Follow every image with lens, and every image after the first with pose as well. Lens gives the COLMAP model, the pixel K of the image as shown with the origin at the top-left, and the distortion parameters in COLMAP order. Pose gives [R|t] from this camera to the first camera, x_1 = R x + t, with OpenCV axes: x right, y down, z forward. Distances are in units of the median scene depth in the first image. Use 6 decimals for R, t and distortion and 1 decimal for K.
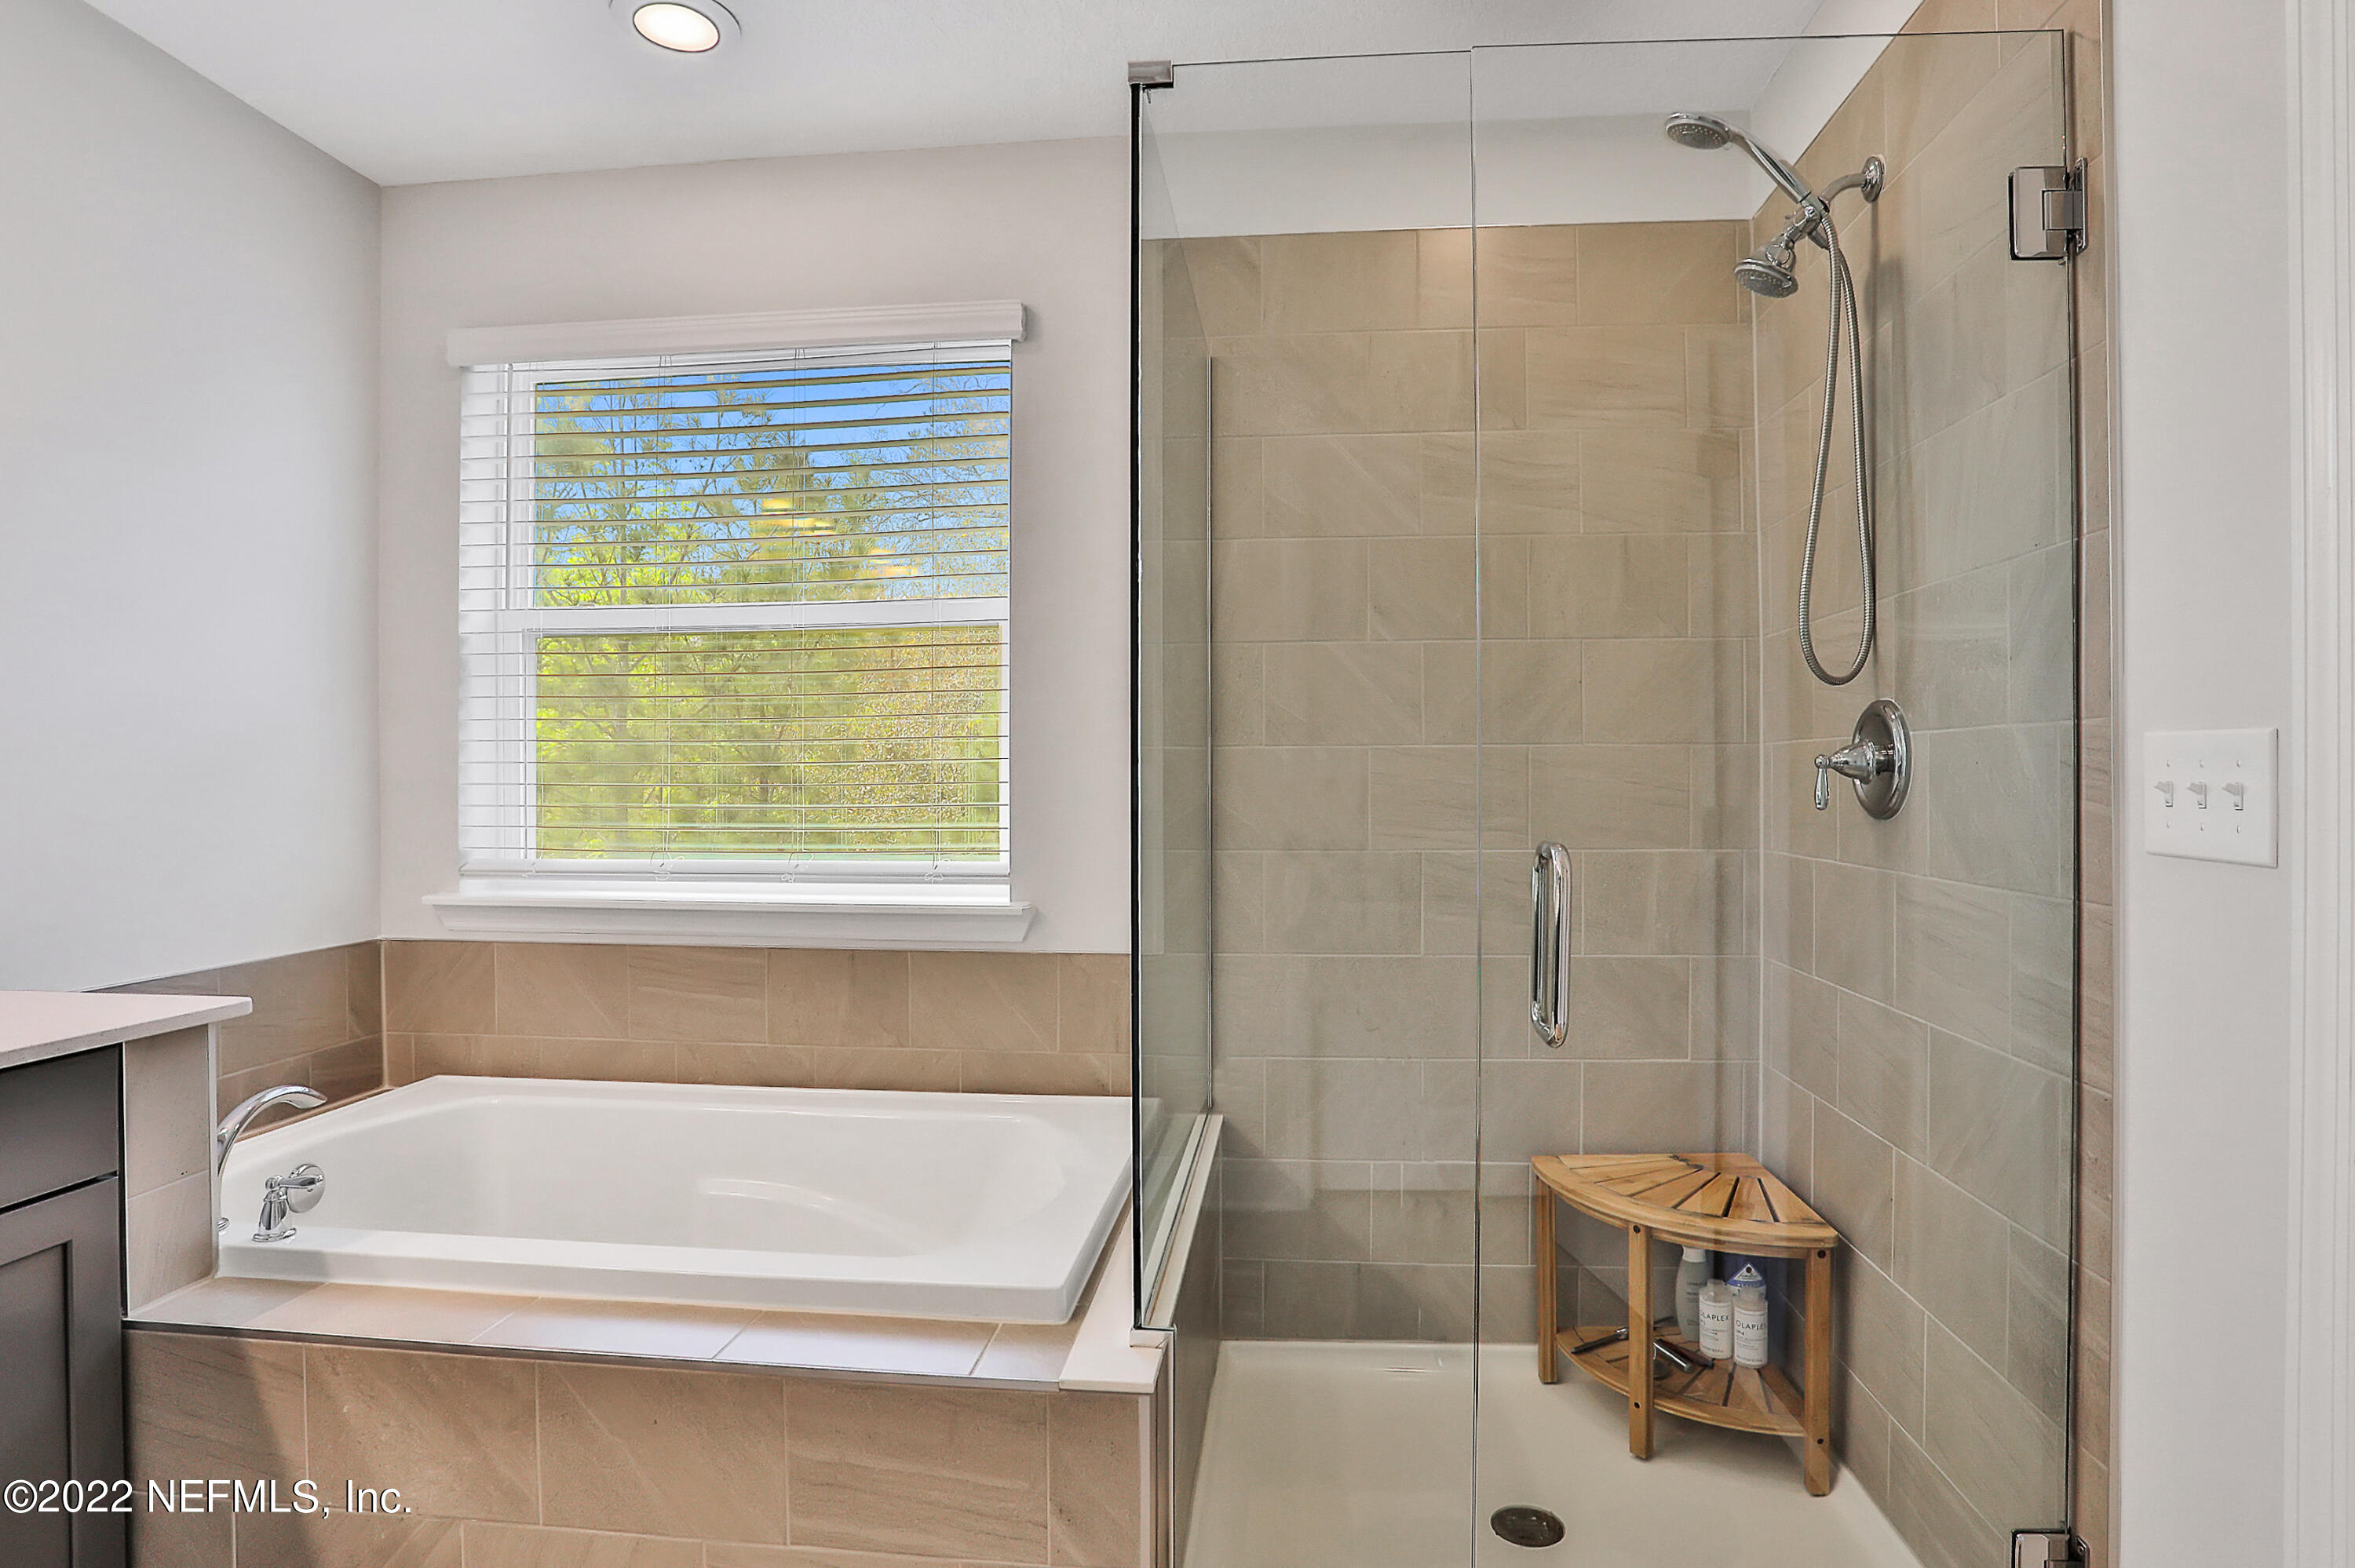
lens RADIAL K [[1253.8, 0, 1174.0], [0, 1253.8, 776.7], [0, 0, 1]] dist [-0.030208, 0.007958]
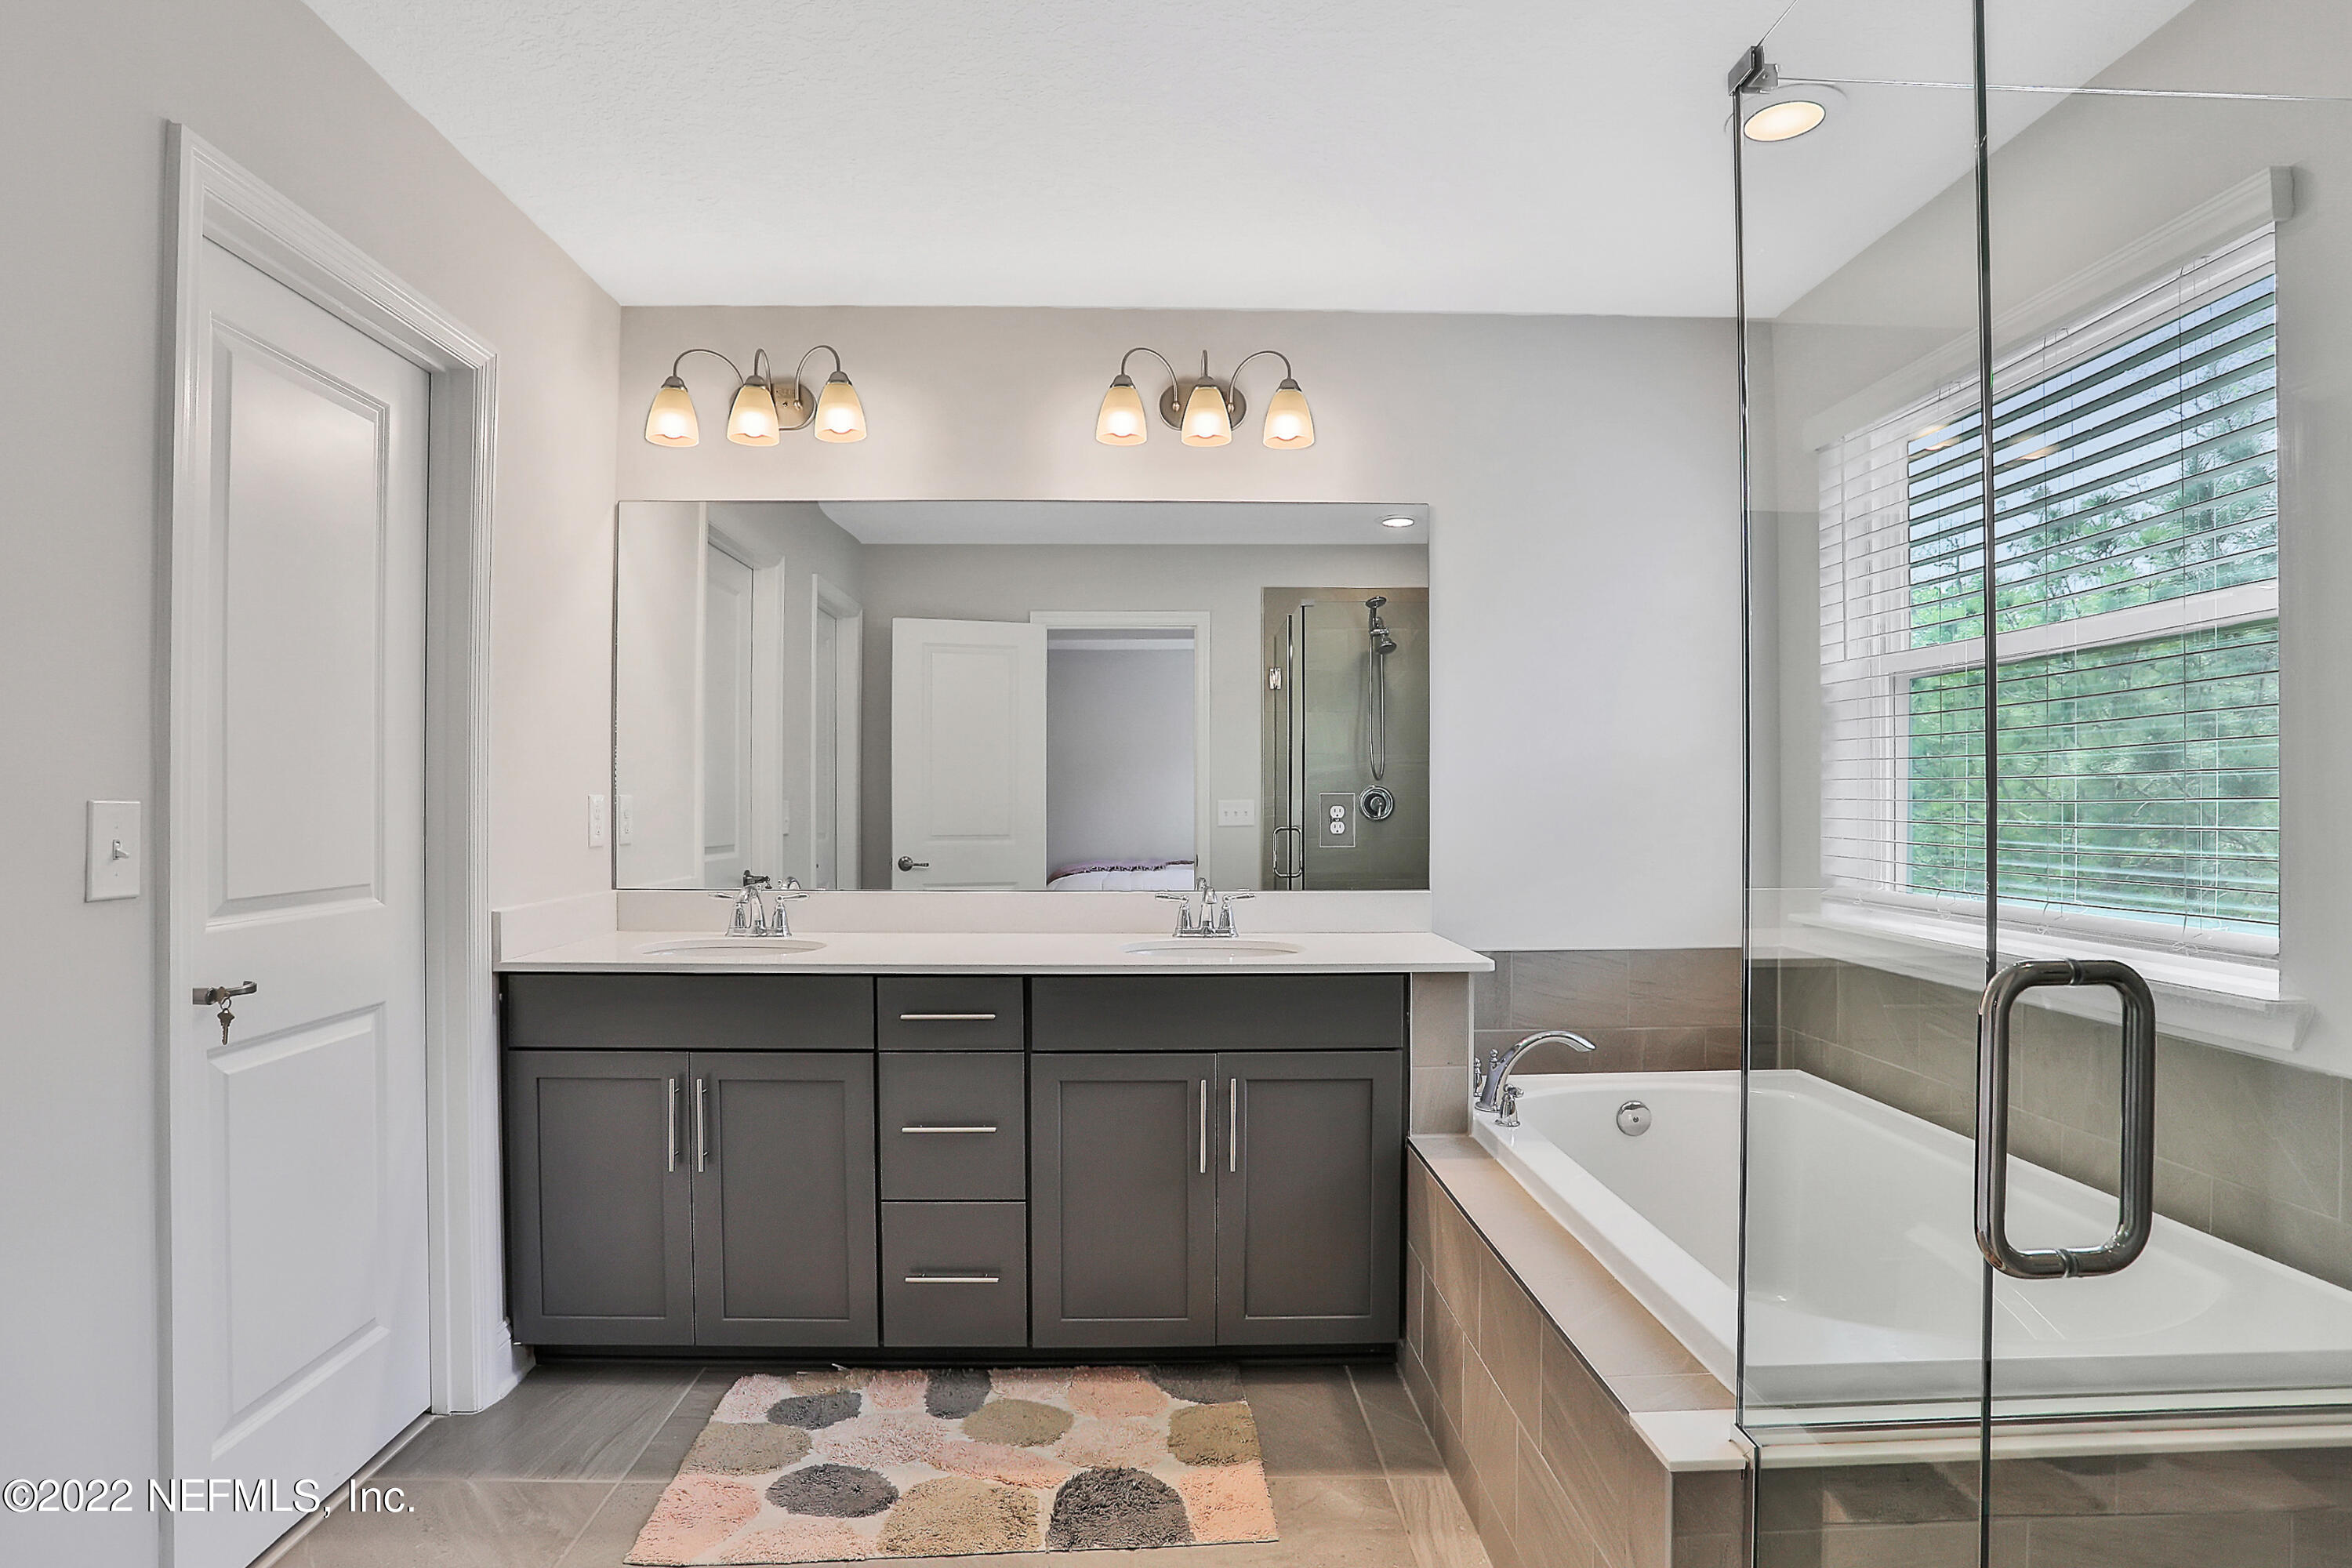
lens RADIAL K [[1252.4, 0, 1175.5], [0, 1252.4, 797.2], [0, 0, 1]] dist [-0.030208, 0.007958]
pose [[0.149764, -0.000462, -0.988722, 0.461077], [0.001911, 0.999998, -0.000178, -0.014261], [0.988720, -0.001863, 0.149764, 0.252942]]
